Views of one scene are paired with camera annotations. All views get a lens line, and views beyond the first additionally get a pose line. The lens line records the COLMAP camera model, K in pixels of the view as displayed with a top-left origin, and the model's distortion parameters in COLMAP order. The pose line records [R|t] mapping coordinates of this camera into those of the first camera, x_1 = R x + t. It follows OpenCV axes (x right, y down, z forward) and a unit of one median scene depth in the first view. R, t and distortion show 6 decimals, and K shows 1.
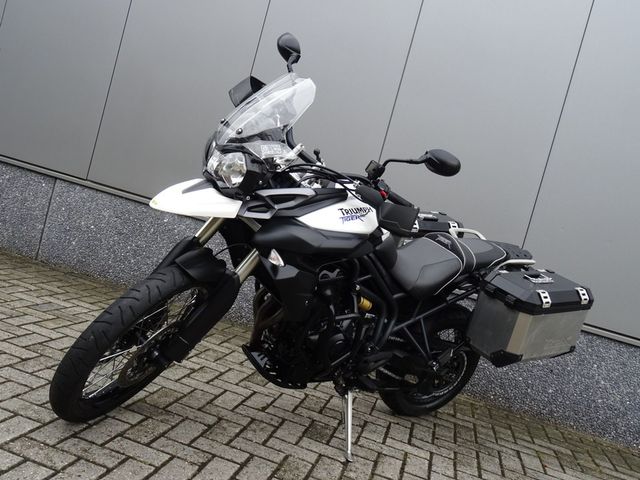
lens RADIAL K [[695.7, 0, 320.0], [0, 695.7, 240.0], [0, 0, 1]] dist [0.002183, 0.000007]
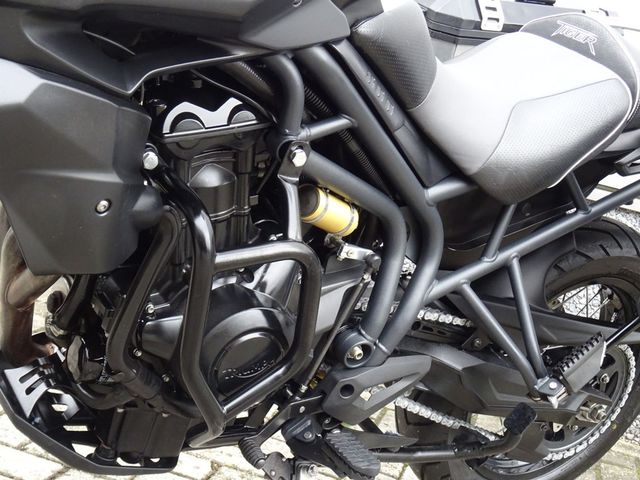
lens RADIAL K [[1015.0, 0, 320.0], [0, 1015.0, 240.0], [0, 0, 1]] dist [-0.009358, -0.036978]
pose [[0.998657, -0.025340, -0.045182, 0.075439], [0.028803, 0.996559, 0.077722, 0.064369], [0.043057, -0.078919, 0.995951, 0.513544]]
